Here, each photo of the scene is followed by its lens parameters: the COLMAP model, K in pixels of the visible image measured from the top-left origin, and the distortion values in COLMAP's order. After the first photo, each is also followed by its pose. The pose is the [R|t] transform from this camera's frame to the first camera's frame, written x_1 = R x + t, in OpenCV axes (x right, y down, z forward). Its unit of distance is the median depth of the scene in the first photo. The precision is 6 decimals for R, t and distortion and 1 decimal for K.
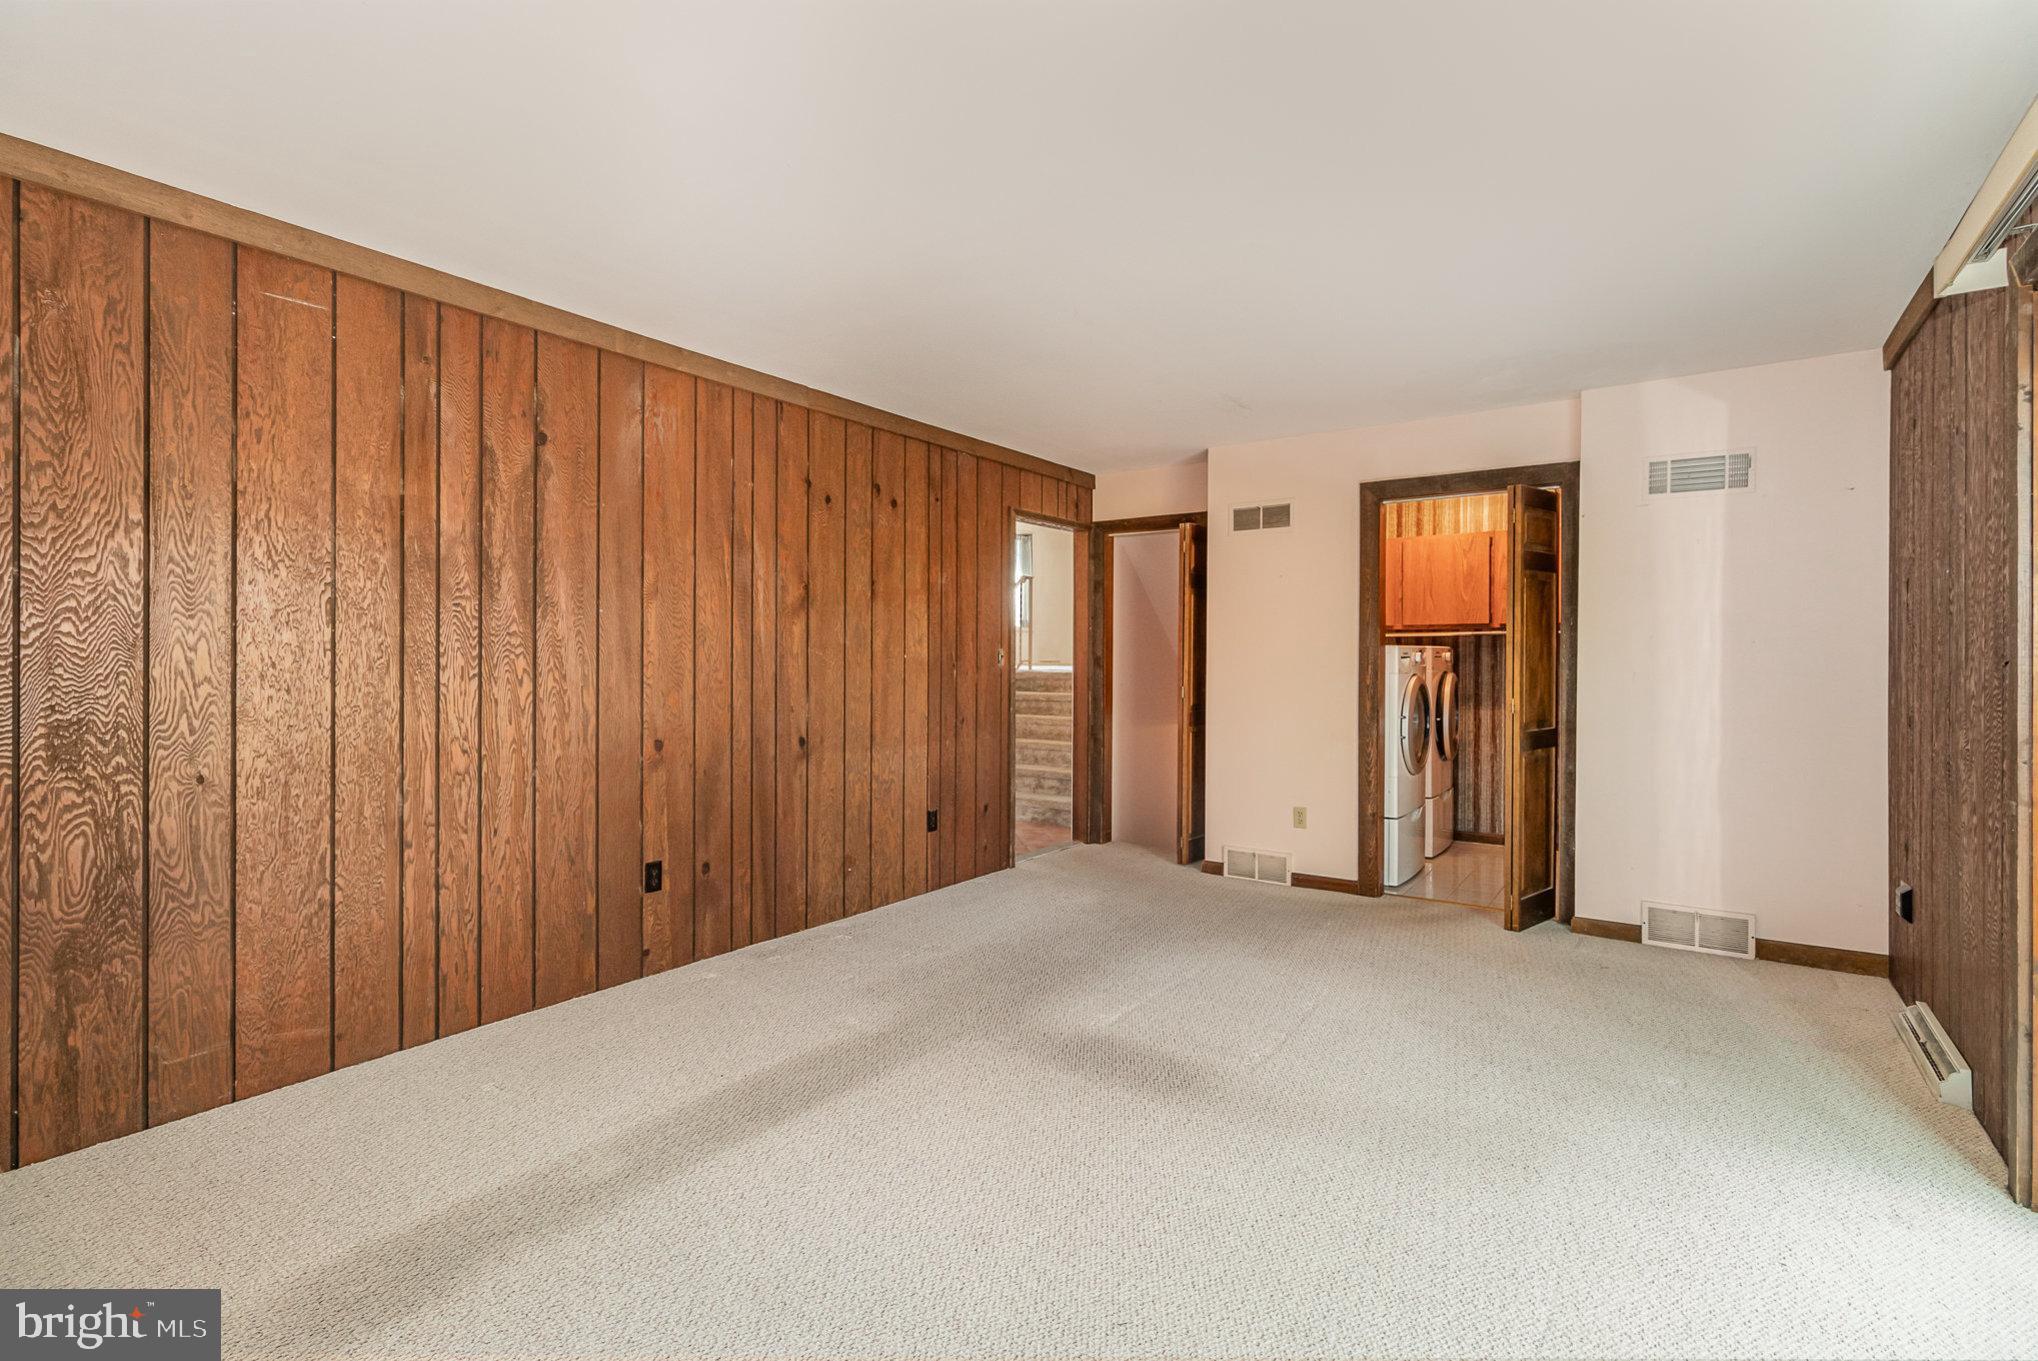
lens RADIAL K [[950.7, 0, 1018.4], [0, 950.7, 674.0], [0, 0, 1]] dist [0.001331, 0.000635]
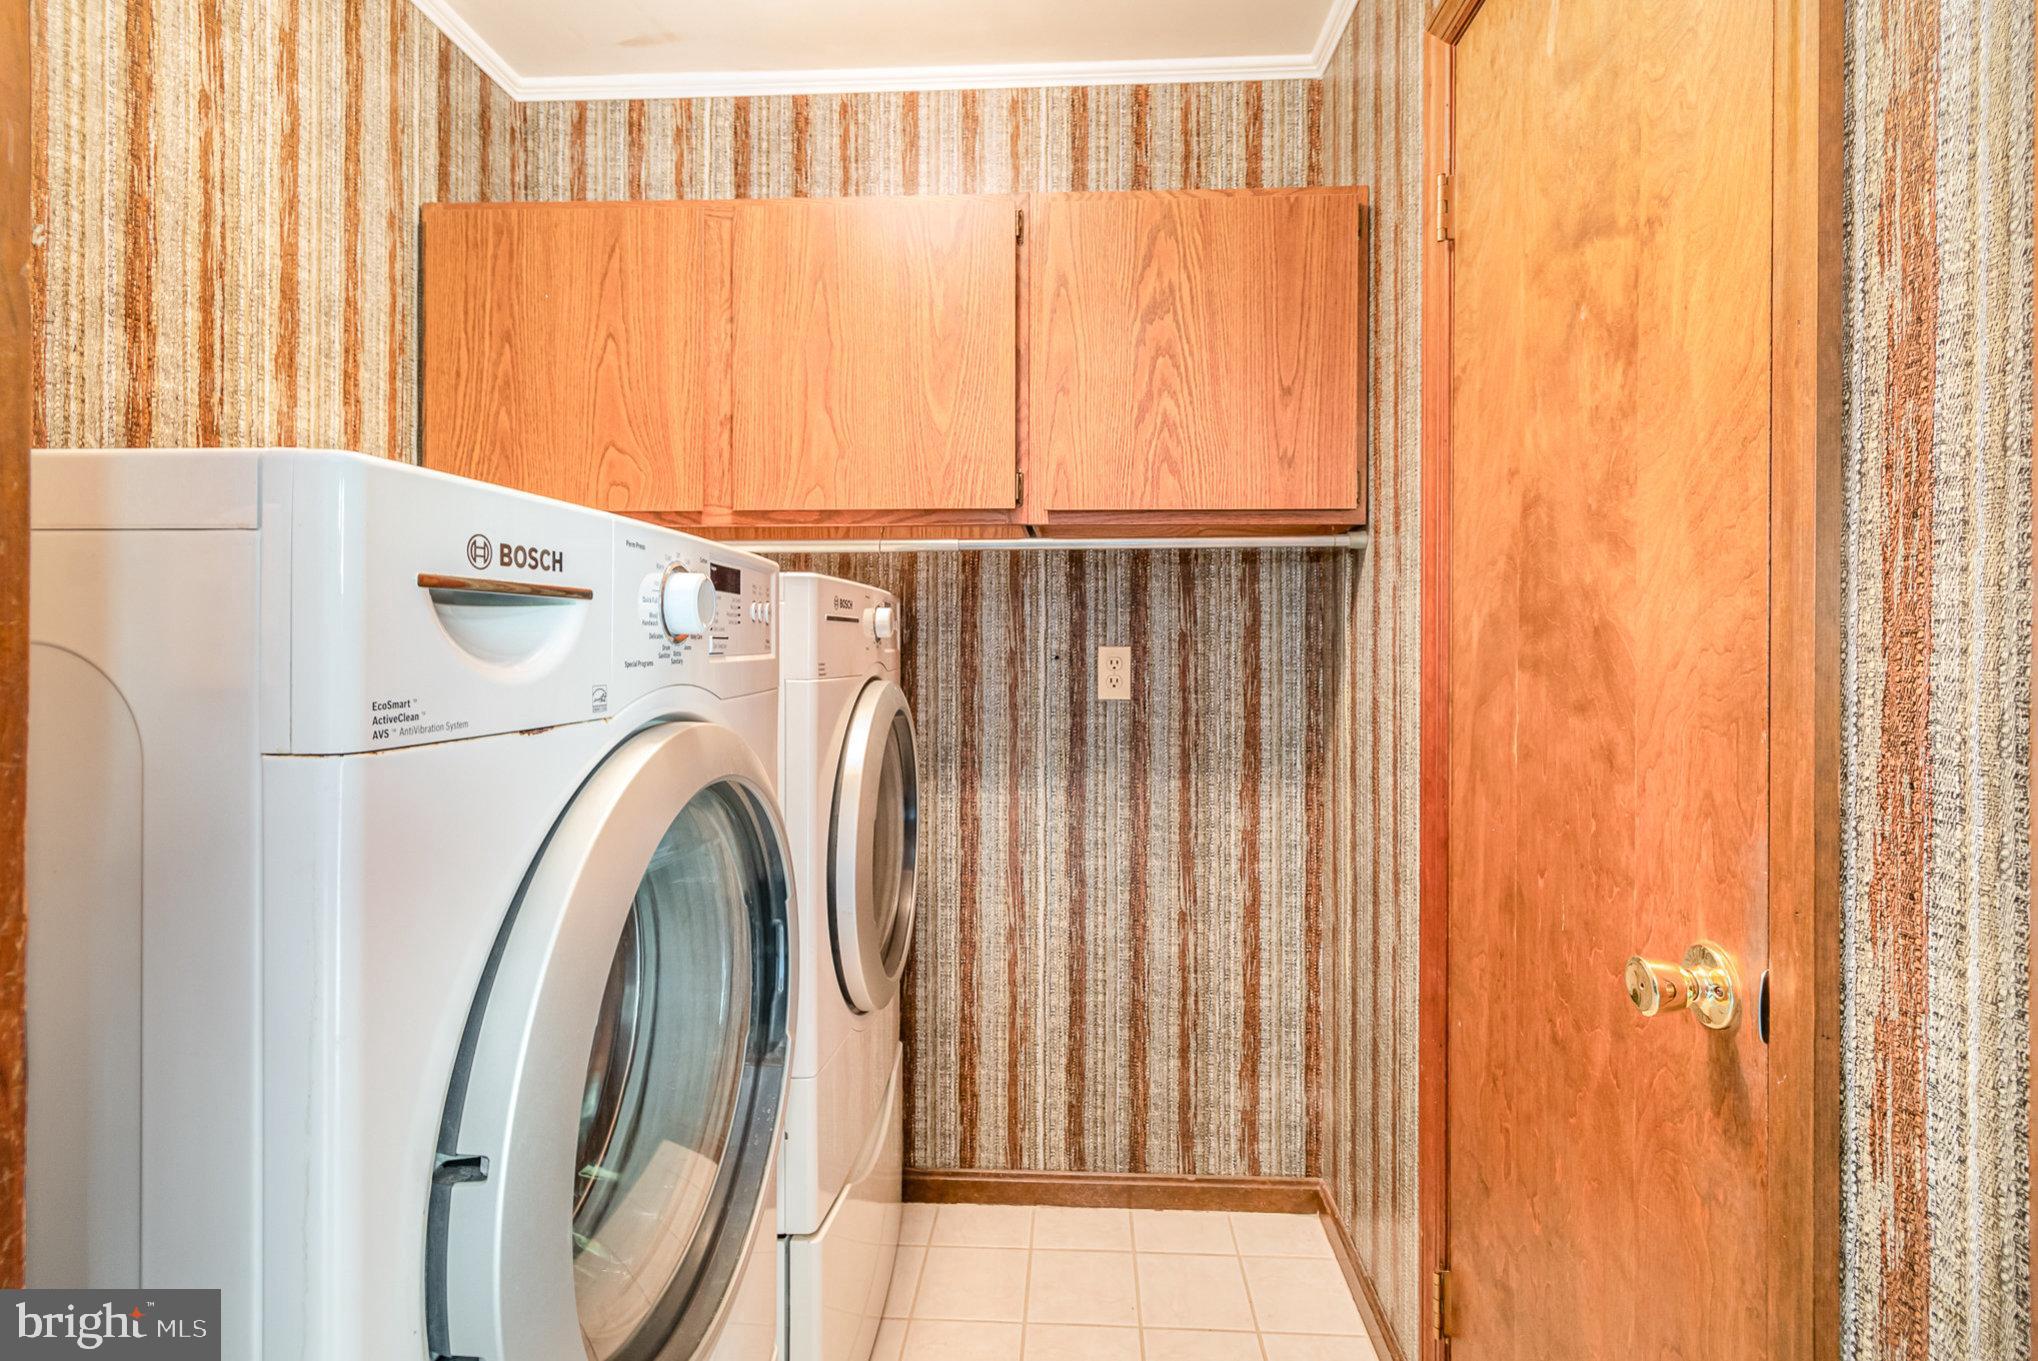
lens RADIAL K [[950.7, 0, 1021.4], [0, 950.7, 671.3], [0, 0, 1]] dist [0.001331, 0.000635]
pose [[0.848511, -0.006950, 0.529131, 0.329695], [0.005329, 0.999975, 0.004589, -0.004156], [-0.529150, -0.001074, 0.848527, 0.722242]]
